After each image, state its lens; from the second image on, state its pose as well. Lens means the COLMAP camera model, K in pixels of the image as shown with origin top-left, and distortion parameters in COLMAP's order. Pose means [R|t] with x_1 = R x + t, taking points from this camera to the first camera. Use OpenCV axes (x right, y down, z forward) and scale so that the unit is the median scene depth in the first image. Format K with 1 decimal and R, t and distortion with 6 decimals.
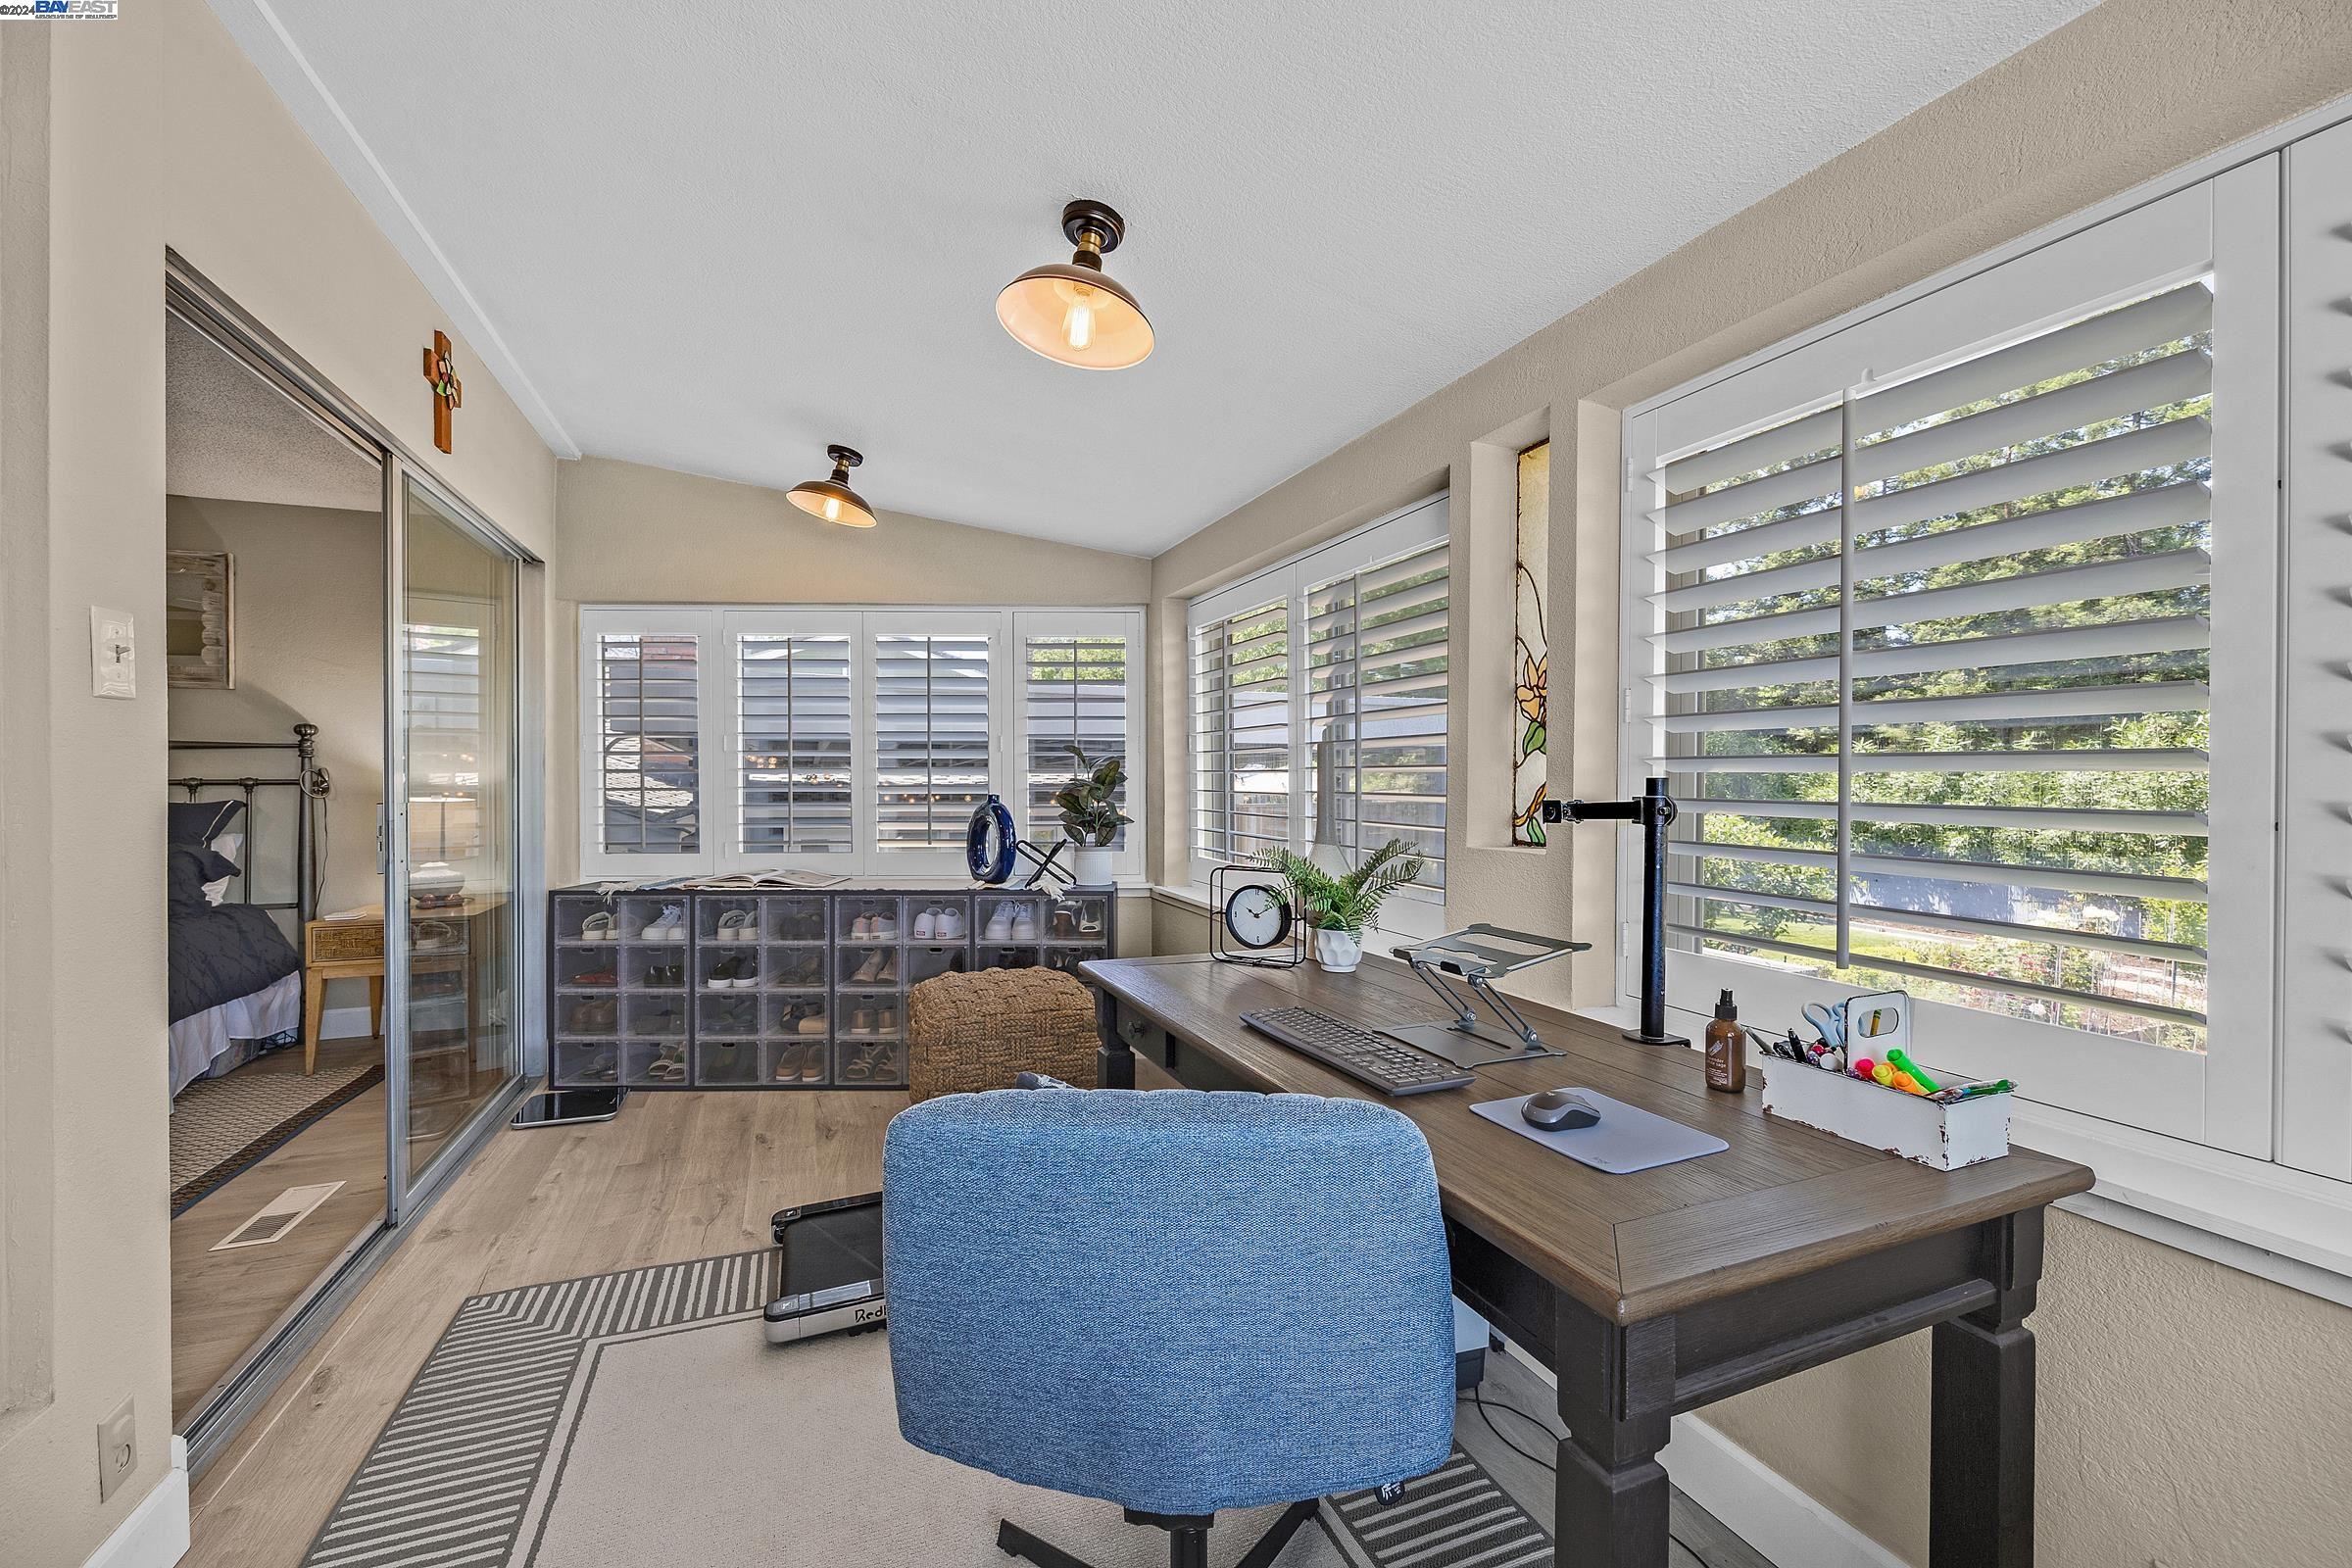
lens RADIAL K [[940.7, 0, 1168.7], [0, 940.7, 779.1], [0, 0, 1]] dist [-0.003443, -0.000341]
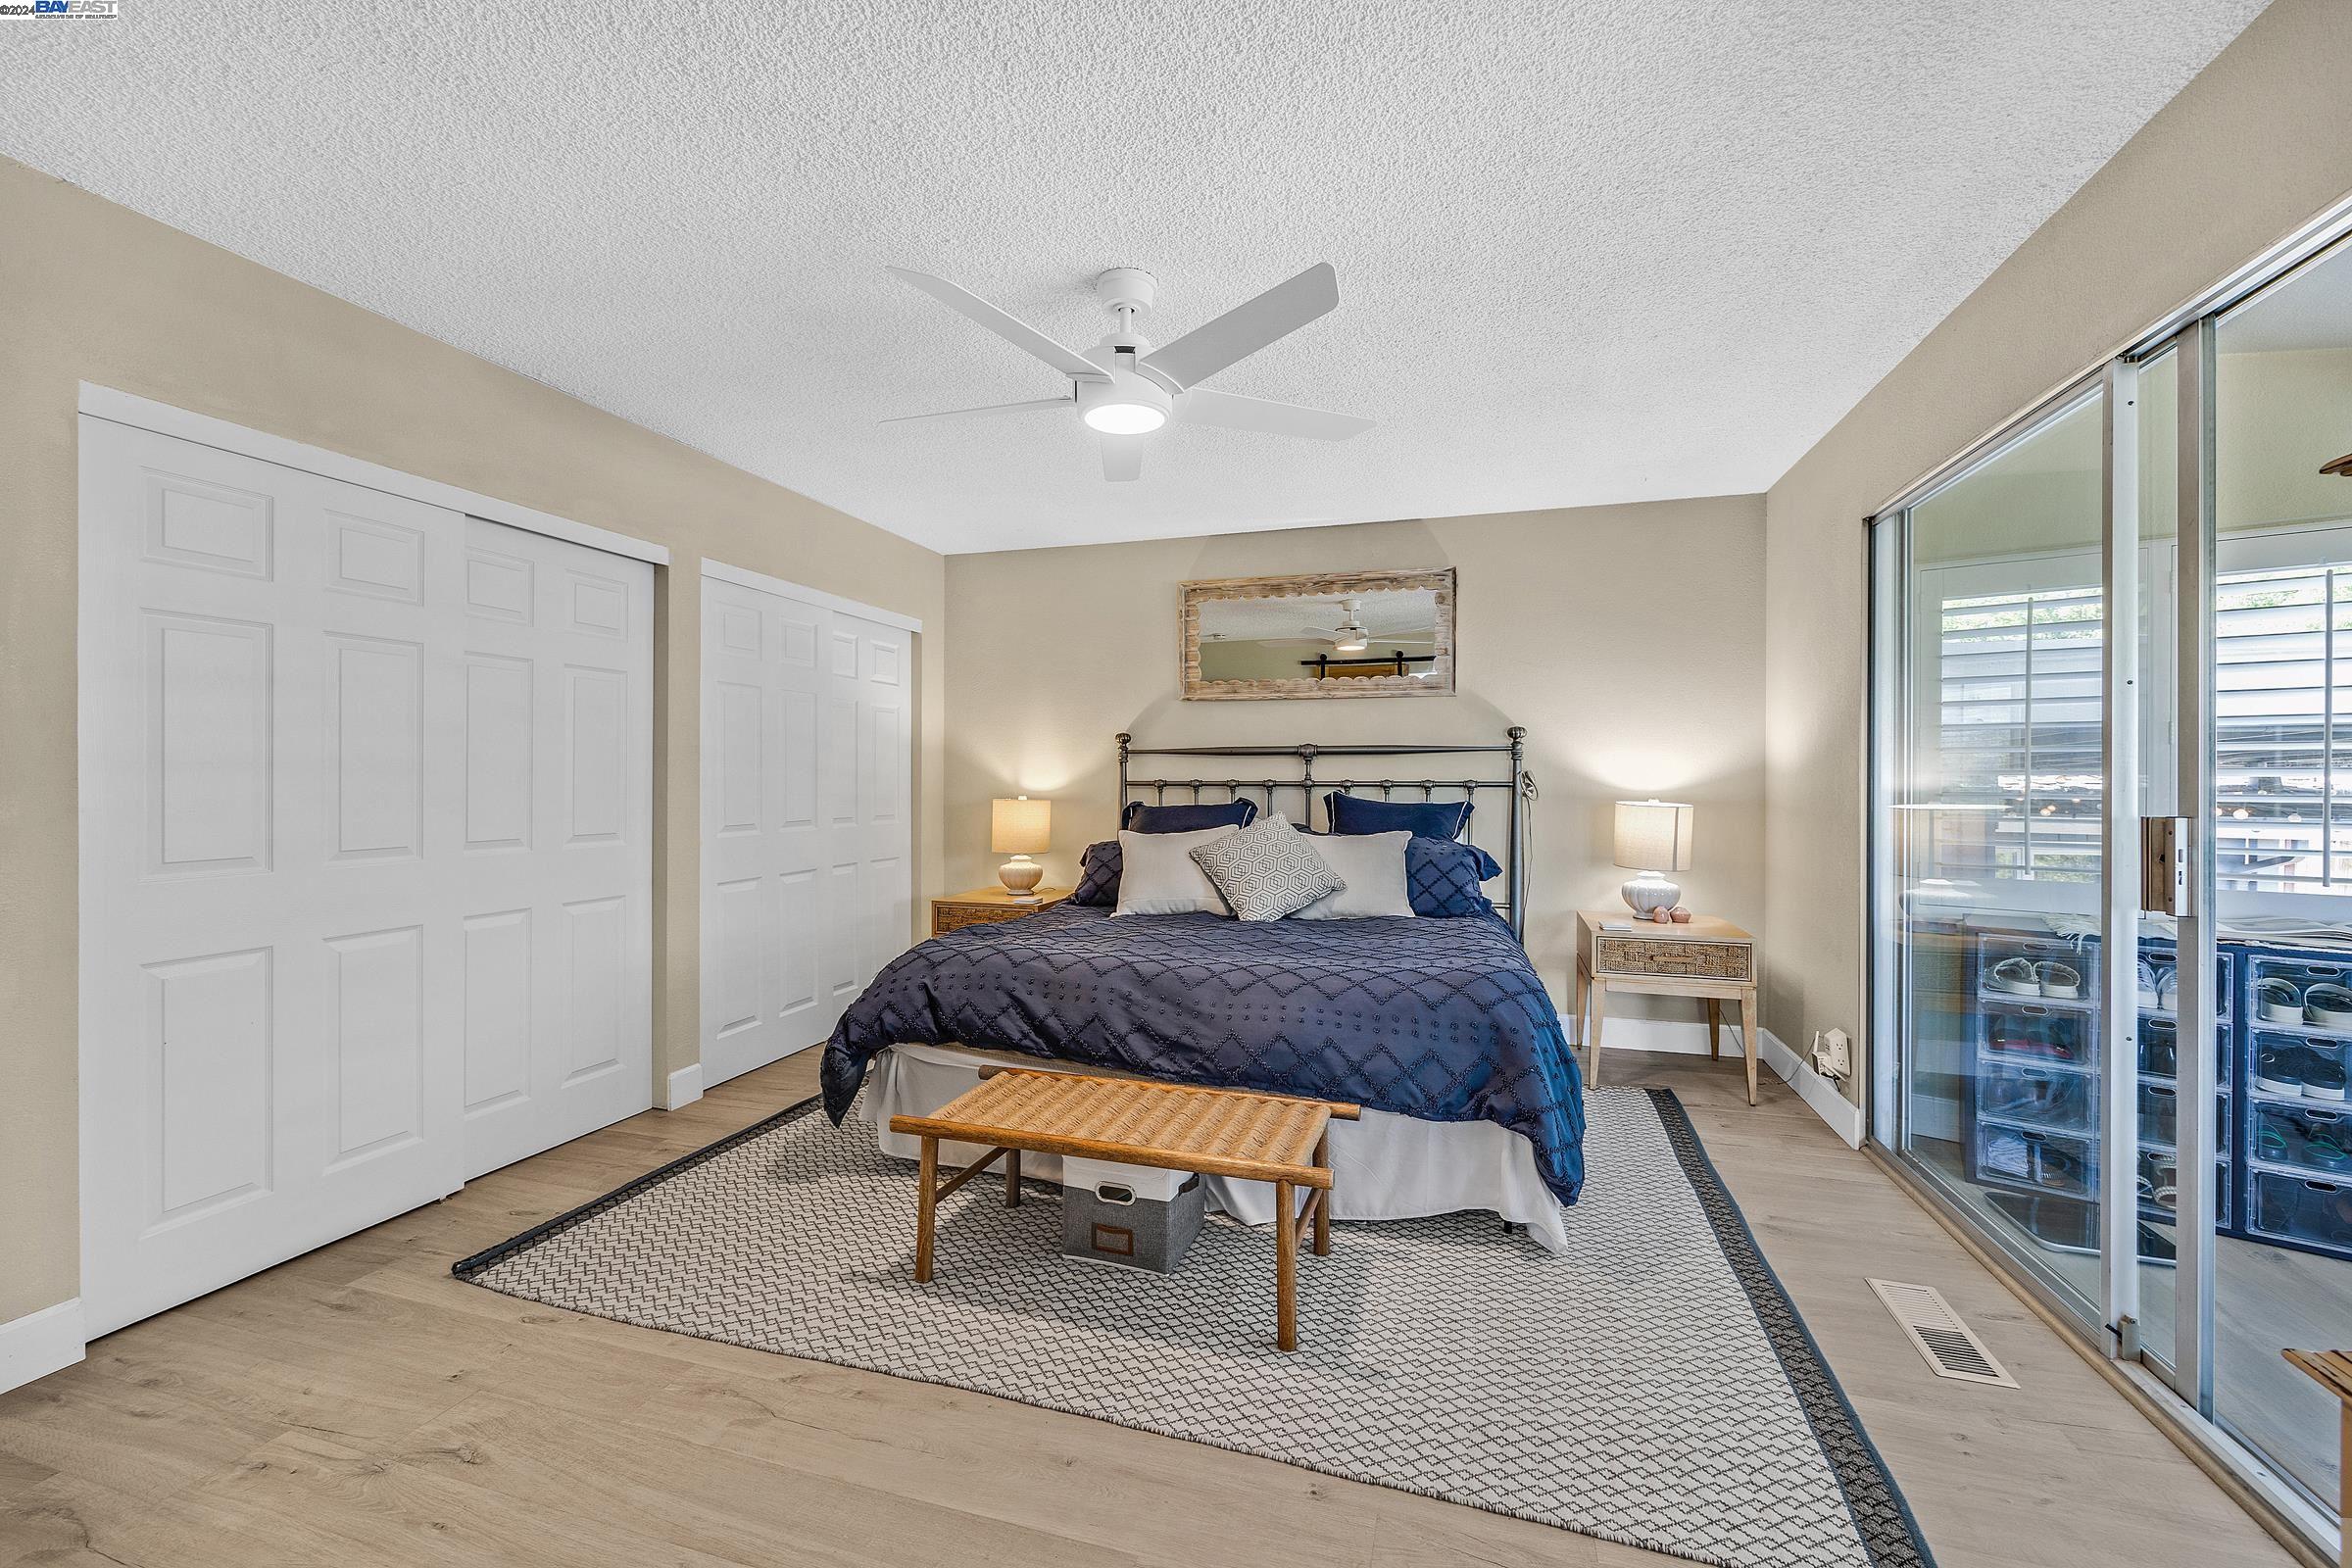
lens RADIAL K [[940.7, 0, 1183.6], [0, 940.7, 784.3], [0, 0, 1]] dist [-0.003443, -0.000341]
pose [[0.773819, 0.005033, -0.633387, -0.557015], [-0.004508, 0.999987, 0.002439, 0.002258], [0.633391, 0.000968, 0.773831, -0.012101]]
